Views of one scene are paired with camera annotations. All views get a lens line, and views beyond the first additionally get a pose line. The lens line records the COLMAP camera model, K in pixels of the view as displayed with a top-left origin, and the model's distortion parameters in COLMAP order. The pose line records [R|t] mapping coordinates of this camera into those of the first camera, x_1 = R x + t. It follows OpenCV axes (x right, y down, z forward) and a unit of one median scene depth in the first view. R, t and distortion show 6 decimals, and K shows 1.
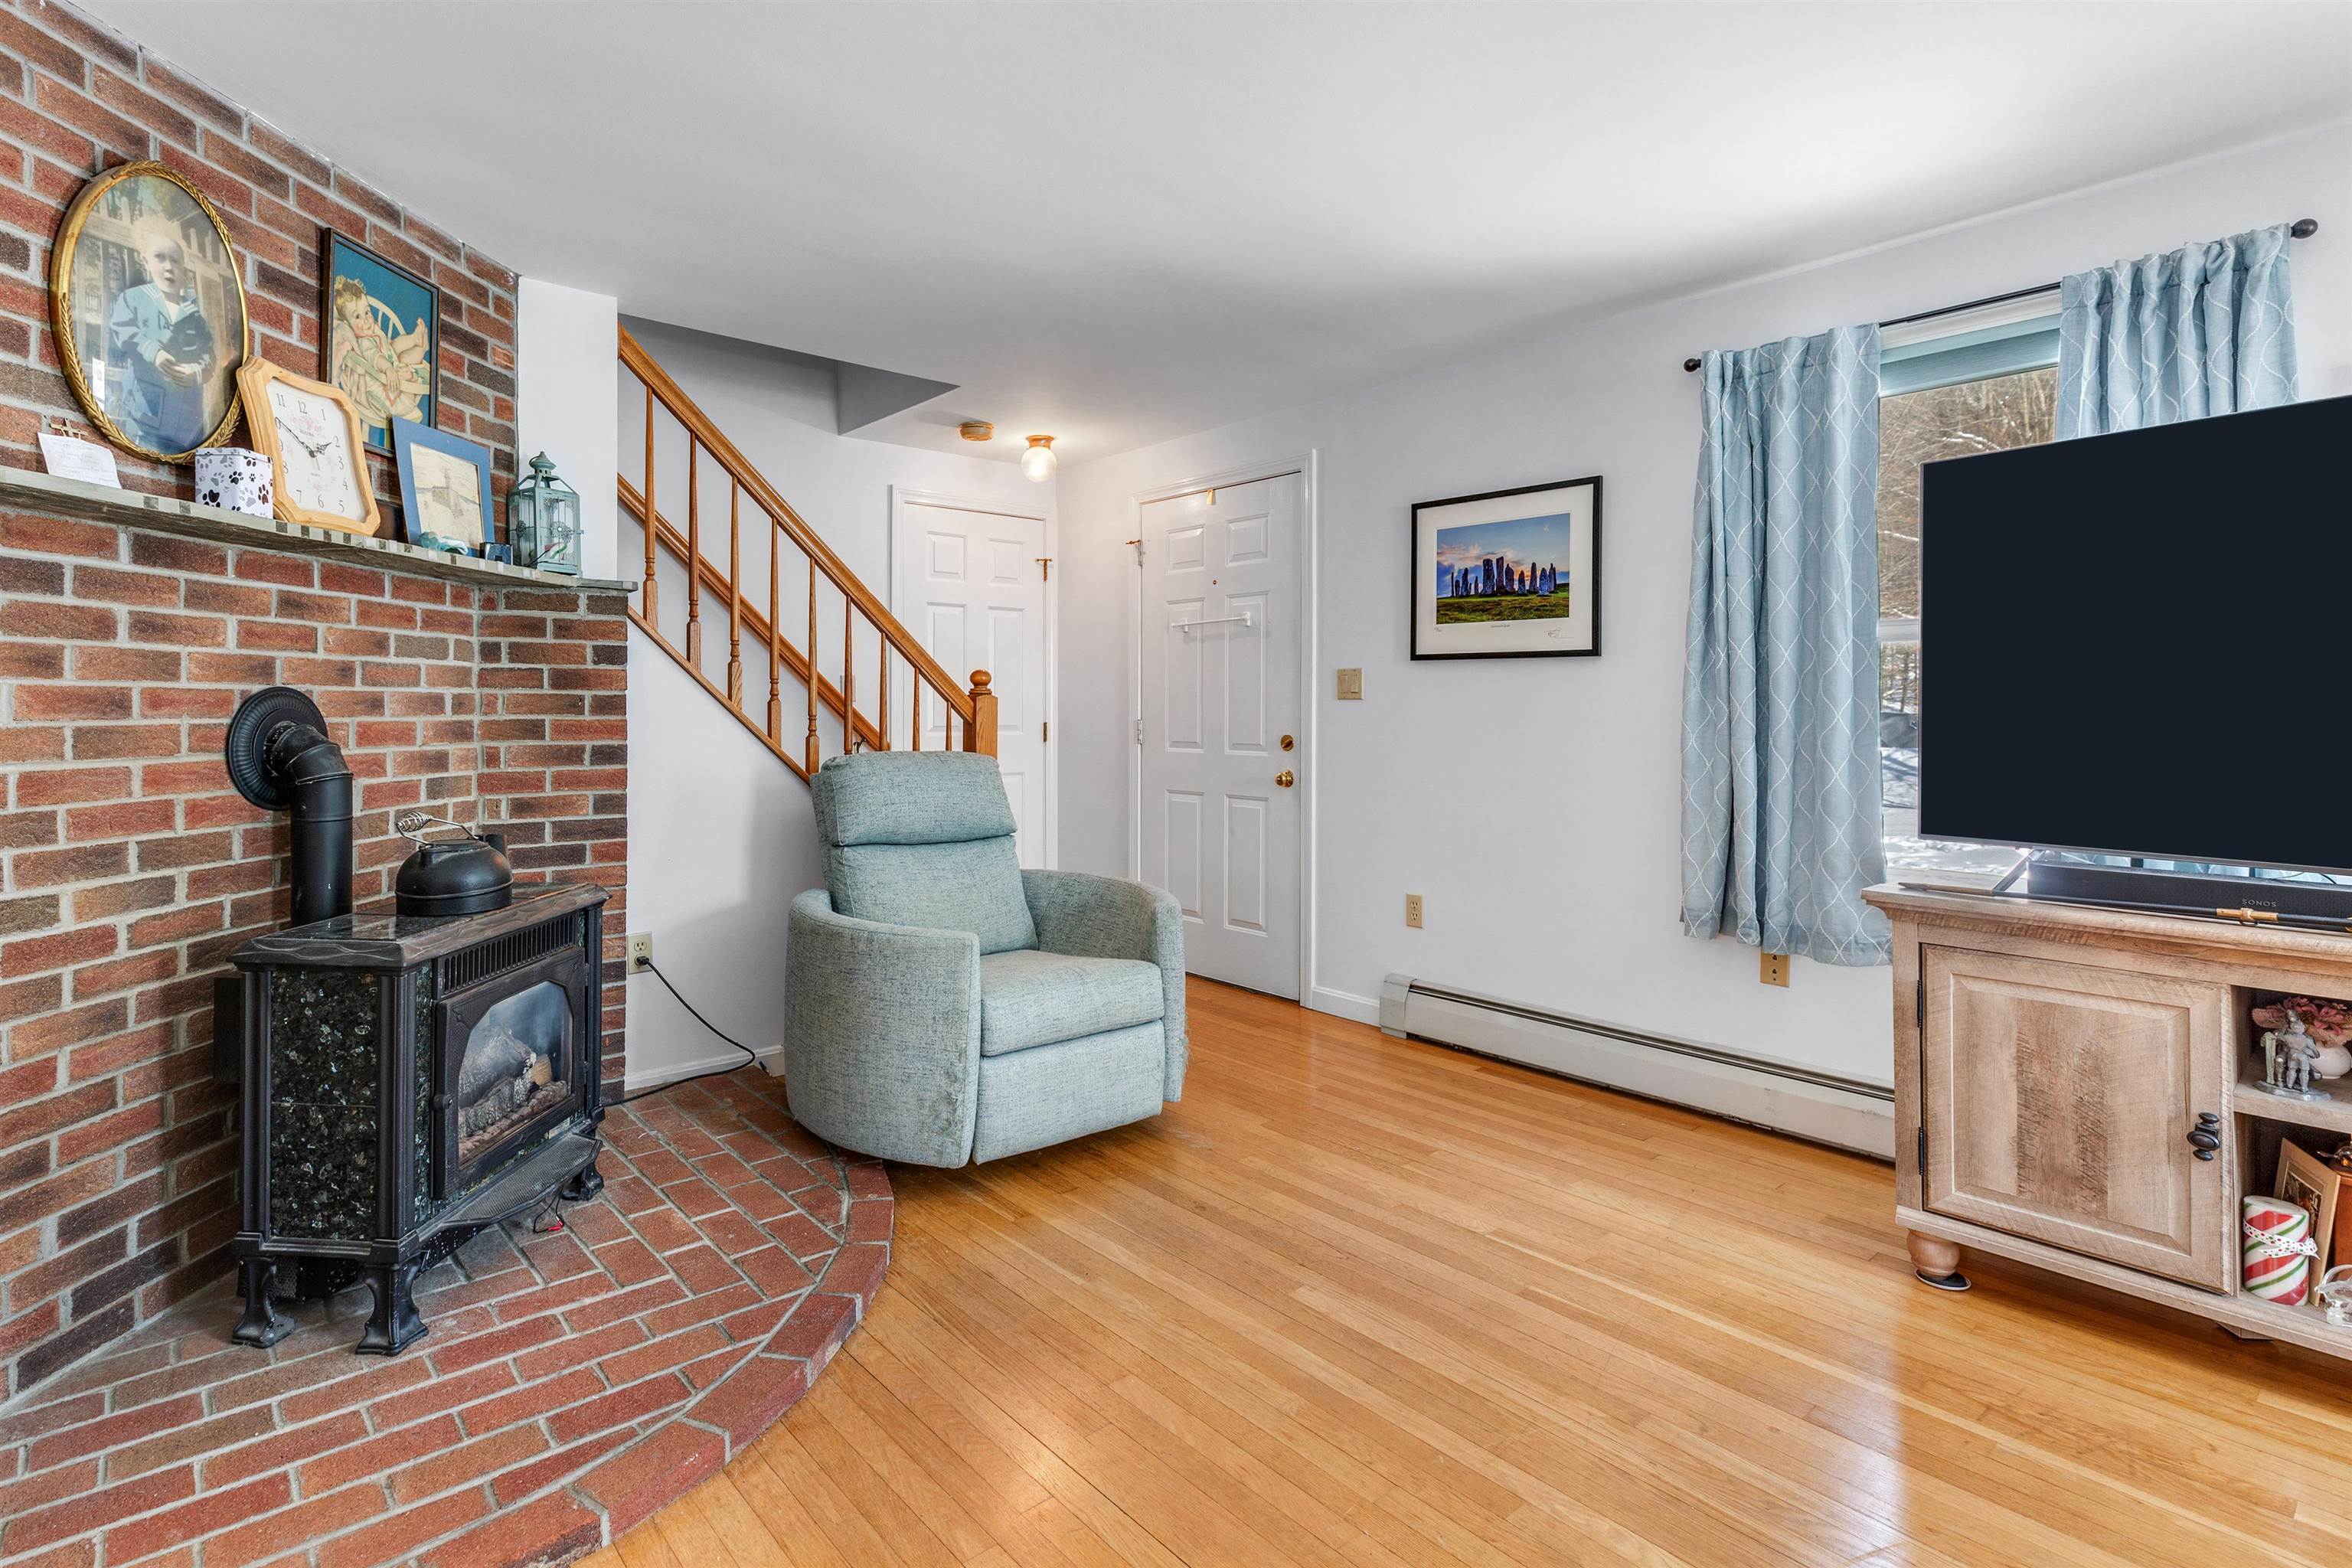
lens RADIAL K [[1139.0, 0, 1099.3], [0, 1139.0, 713.9], [0, 0, 1]] dist [0.001488, -0.000732]
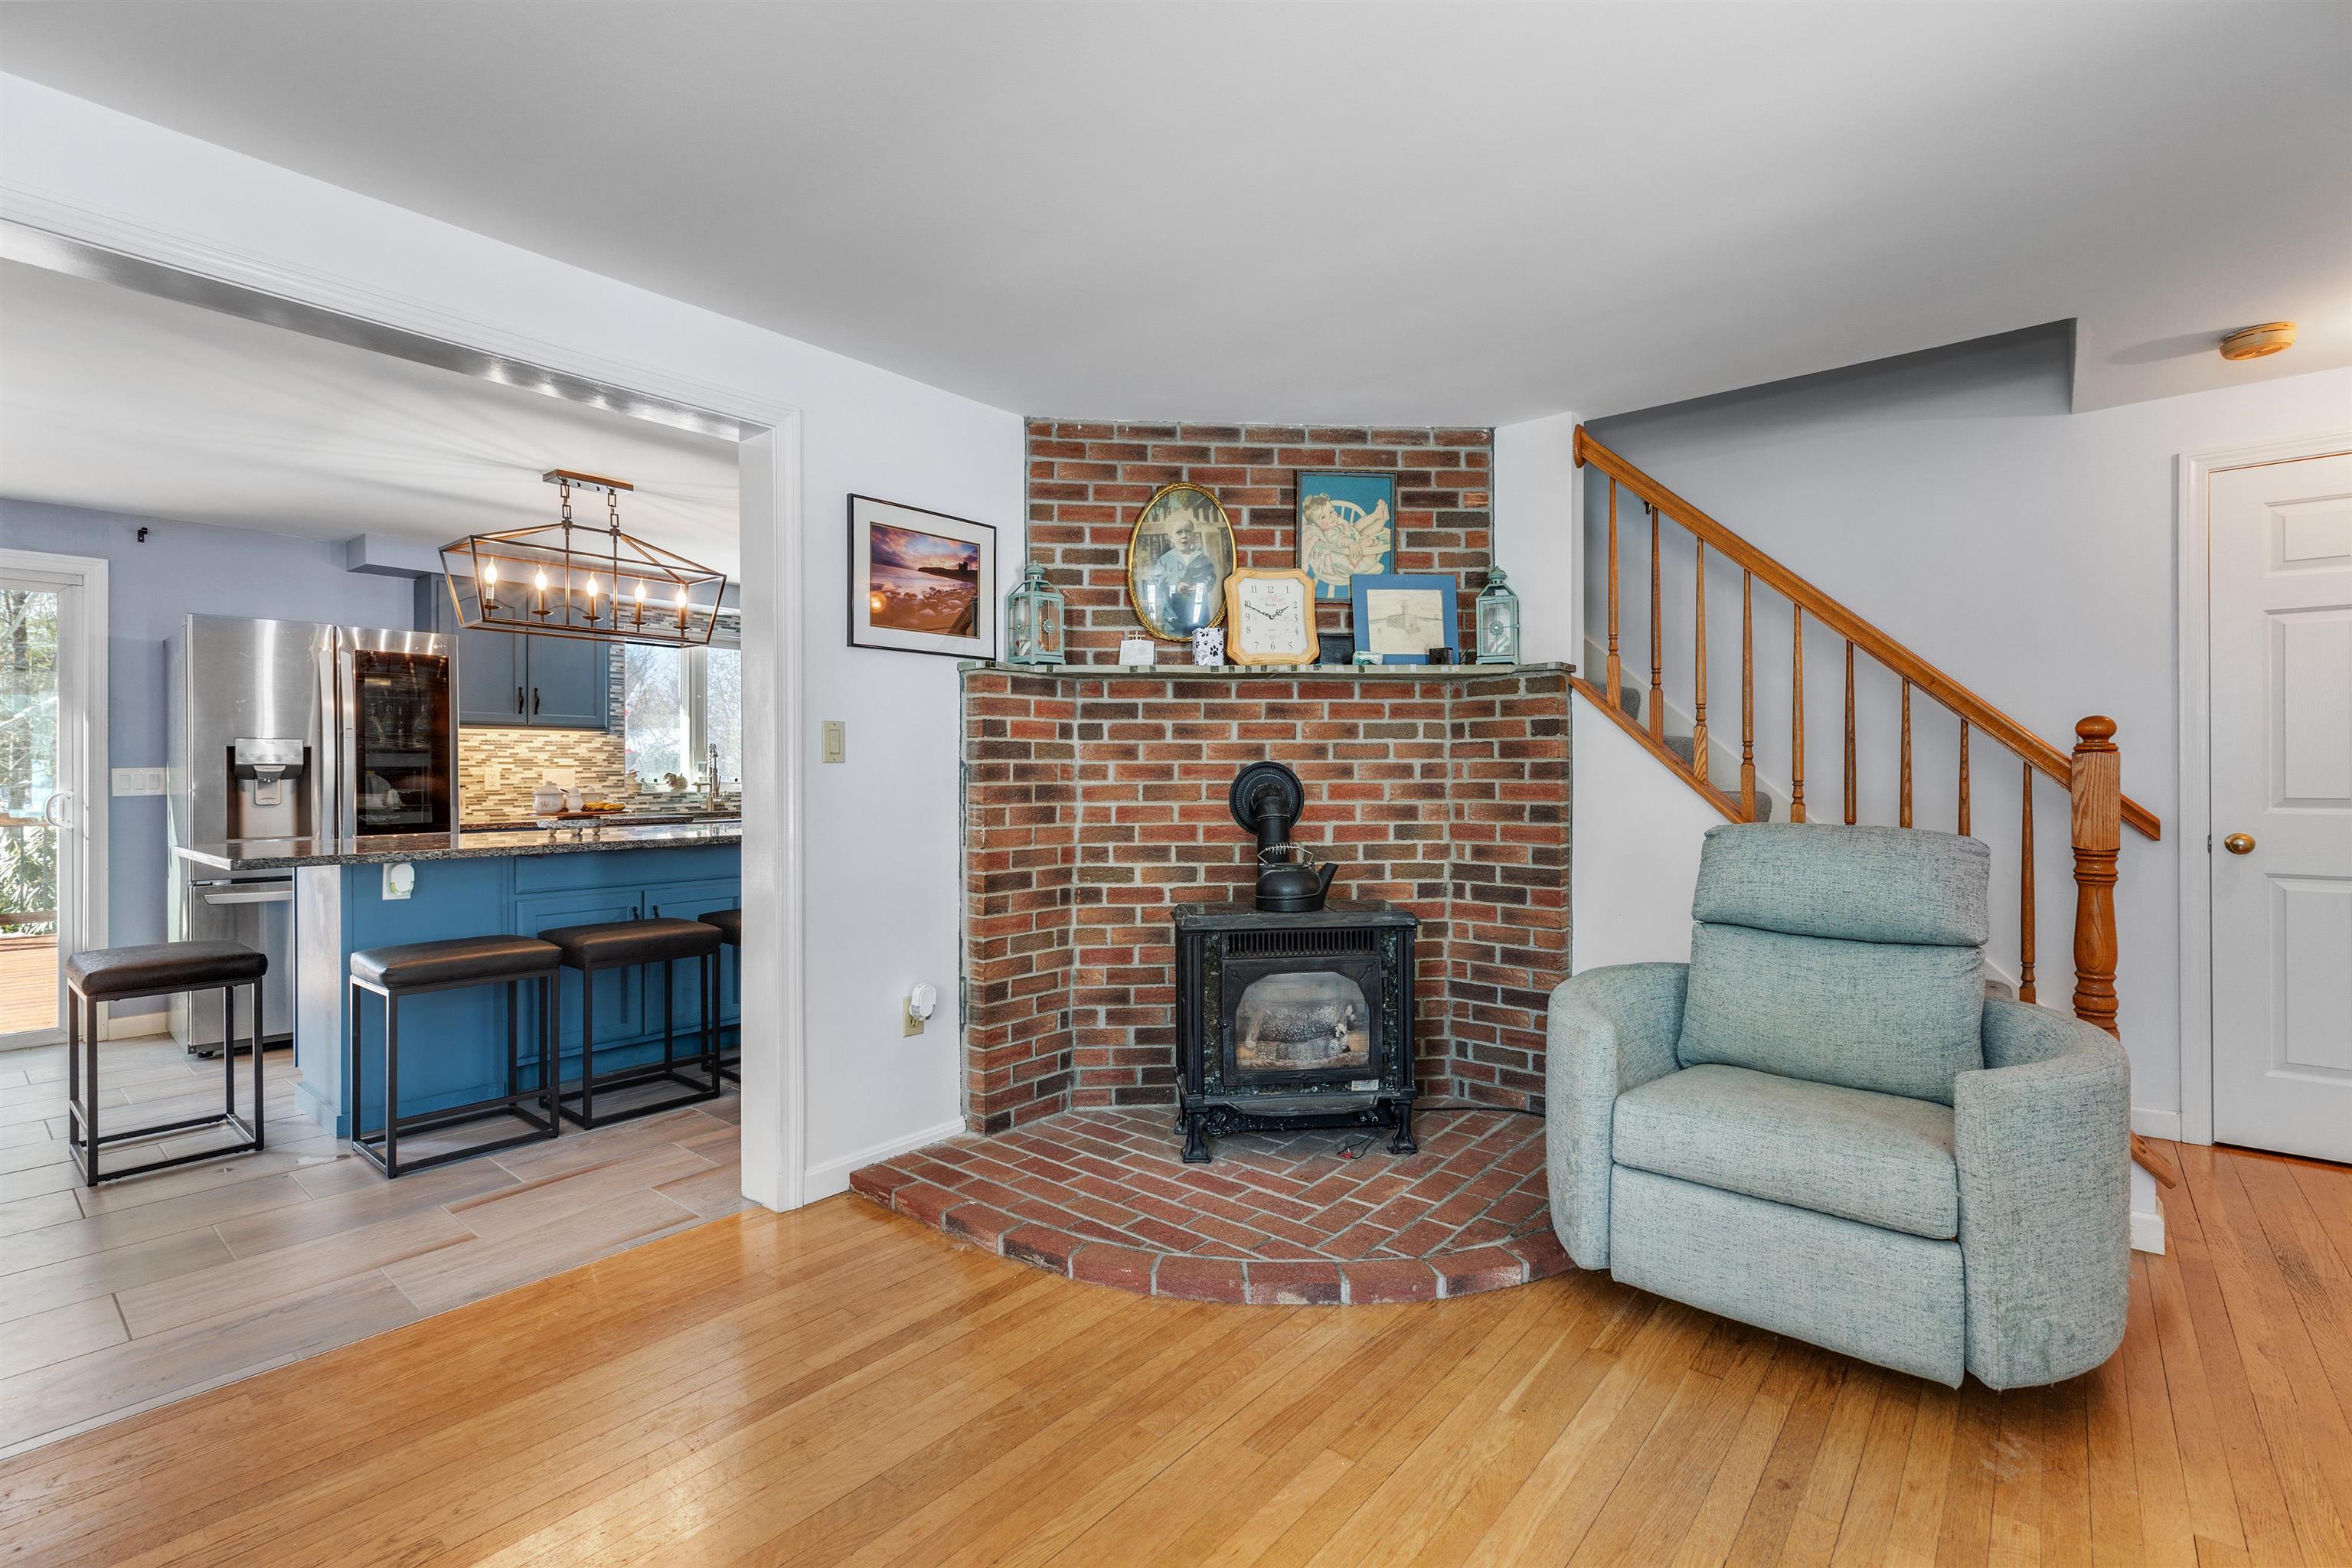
lens RADIAL K [[1051.7, 0, 1164.0], [0, 1051.7, 774.2], [0, 0, 1]] dist [0.002971, 0.001011]
pose [[0.185057, -0.001204, -0.982727, 0.750694], [-0.001017, 0.999998, -0.001416, -0.003269], [0.982727, 0.001262, 0.185055, 0.576641]]
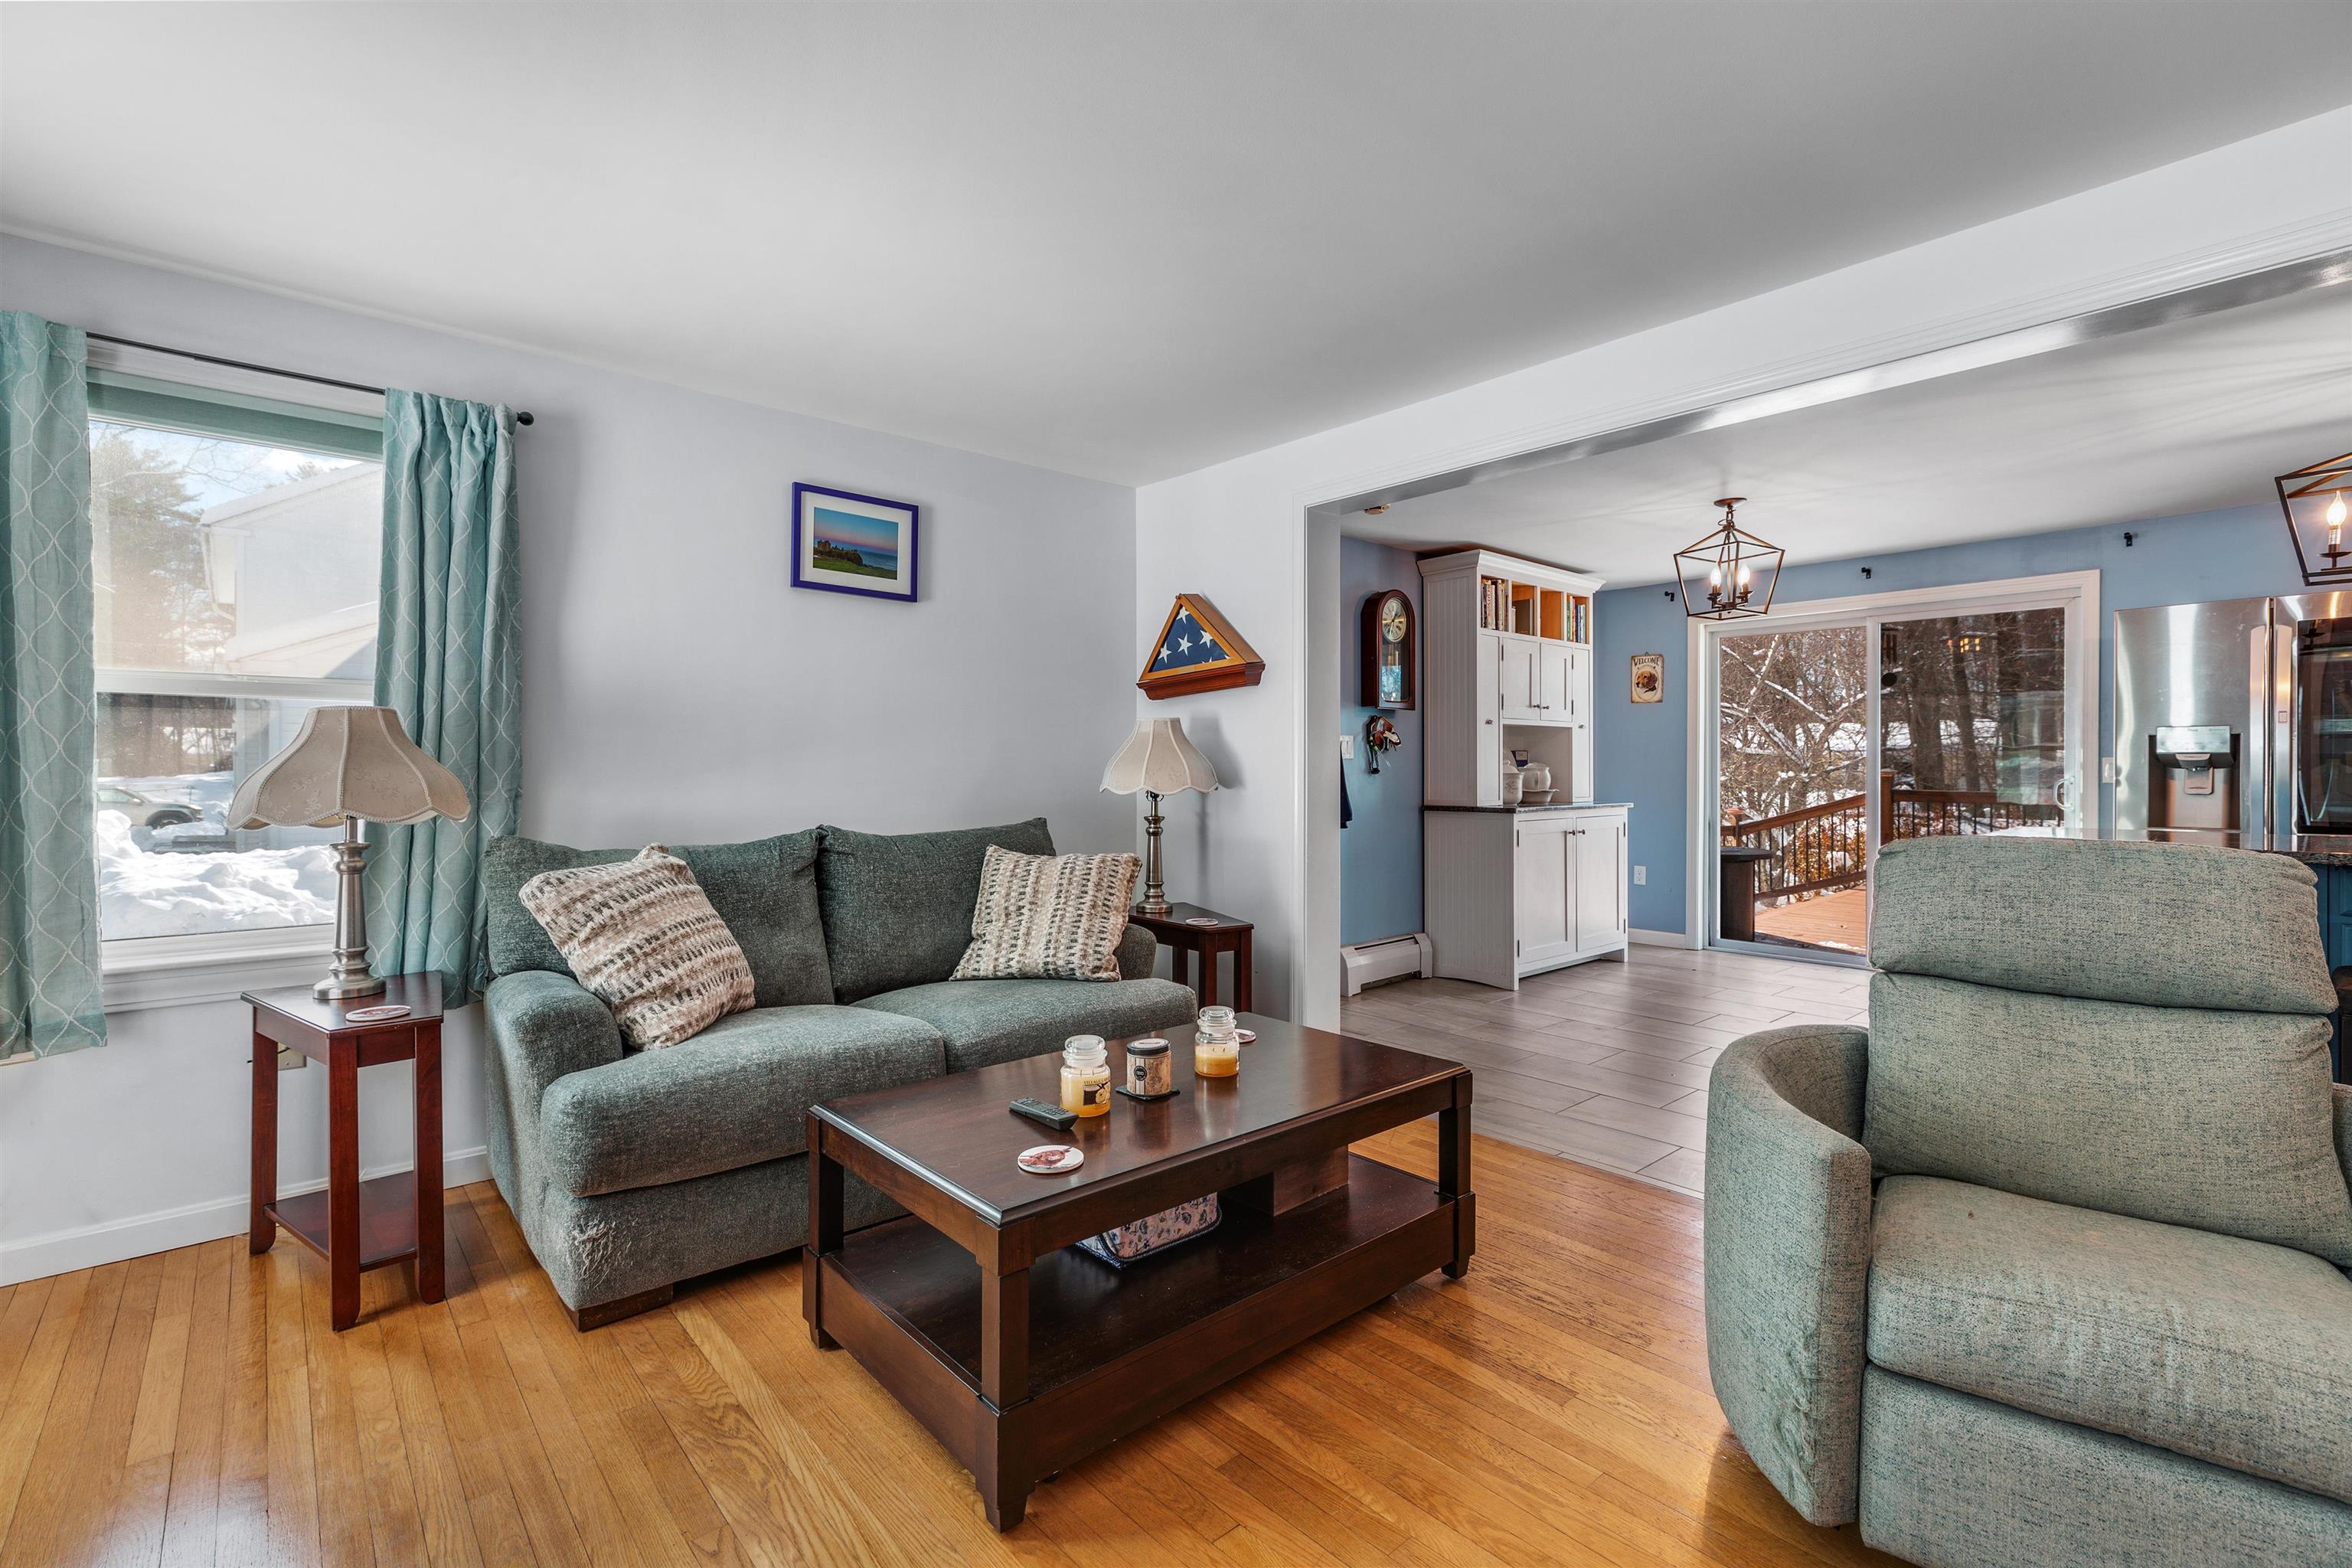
lens RADIAL K [[1051.7, 0, 1177.5], [0, 1051.7, 775.7], [0, 0, 1]] dist [0.002971, 0.001011]
pose [[-0.999385, 0.000143, -0.035064, 0.428597], [-0.000190, 0.999955, 0.009484, 0.001001], [0.035063, 0.009485, -0.999340, 1.140737]]
